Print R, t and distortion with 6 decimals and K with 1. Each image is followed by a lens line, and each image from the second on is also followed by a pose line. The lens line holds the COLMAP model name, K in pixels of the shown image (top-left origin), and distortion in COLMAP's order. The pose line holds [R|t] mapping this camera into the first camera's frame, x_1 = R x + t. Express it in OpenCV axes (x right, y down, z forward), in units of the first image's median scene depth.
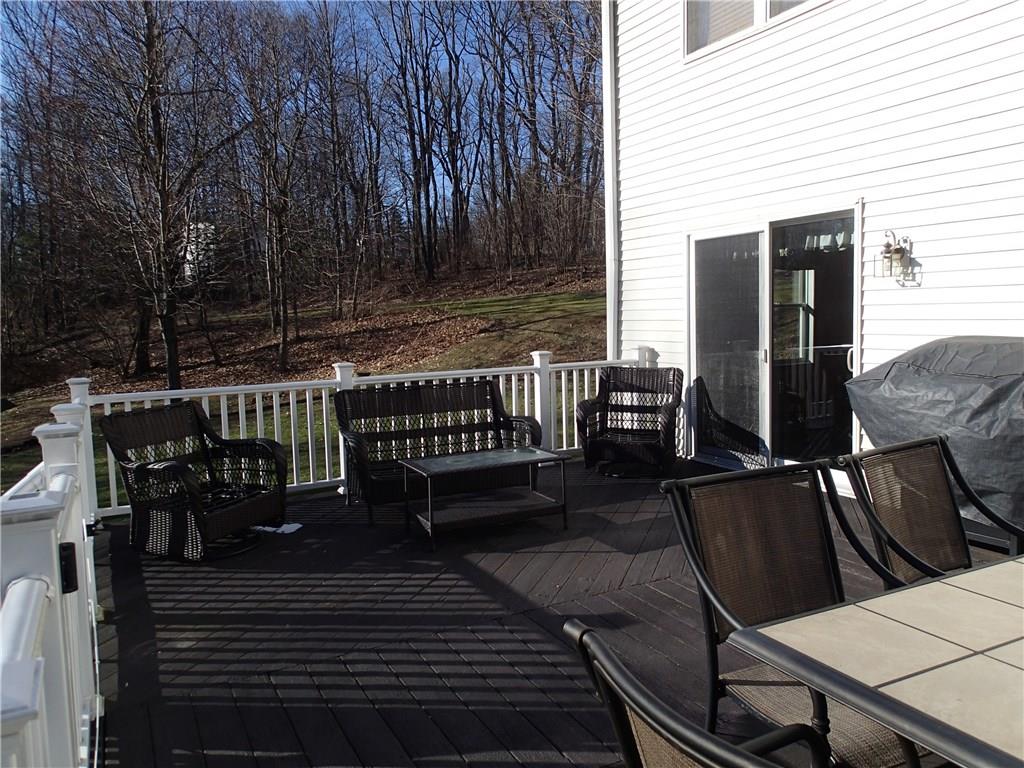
lens RADIAL K [[774.0, 0, 521.0], [0, 774.0, 375.2], [0, 0, 1]] dist [0.015259, -0.005371]
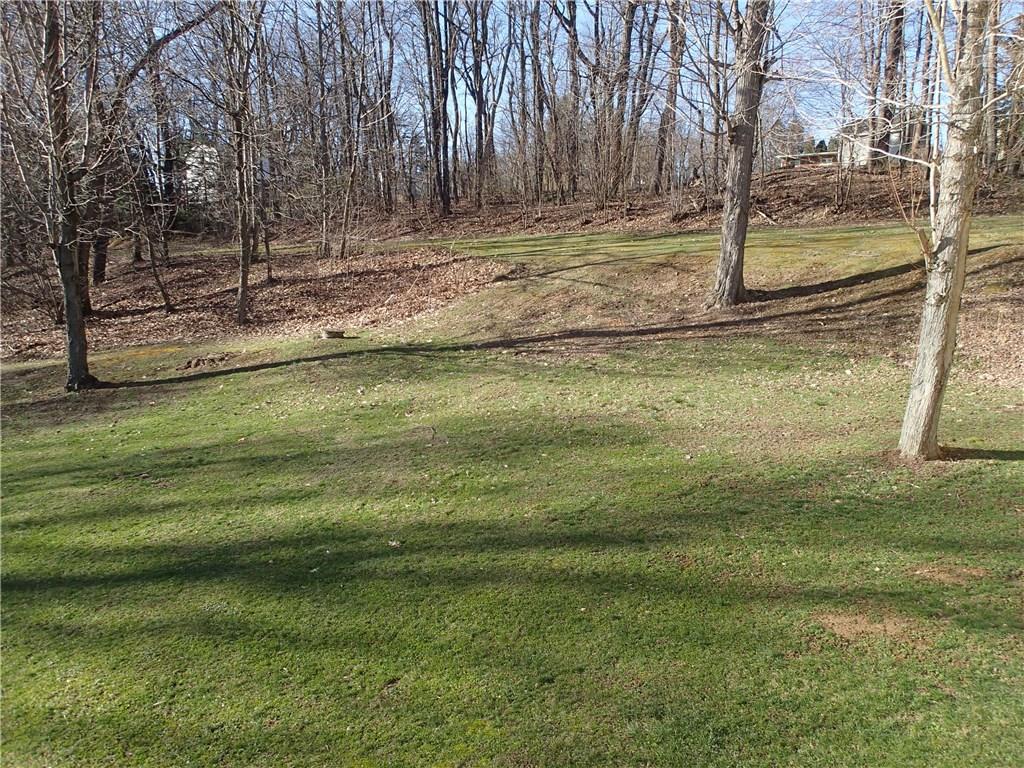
lens RADIAL K [[774.0, 0, 521.0], [0, 774.0, 375.2], [0, 0, 1]] dist [0.015259, -0.005371]
pose [[0.998921, 0.033688, -0.031973, -0.000648], [-0.031303, 0.996886, 0.072380, -0.013430], [0.034311, -0.071301, 0.996865, 0.174411]]
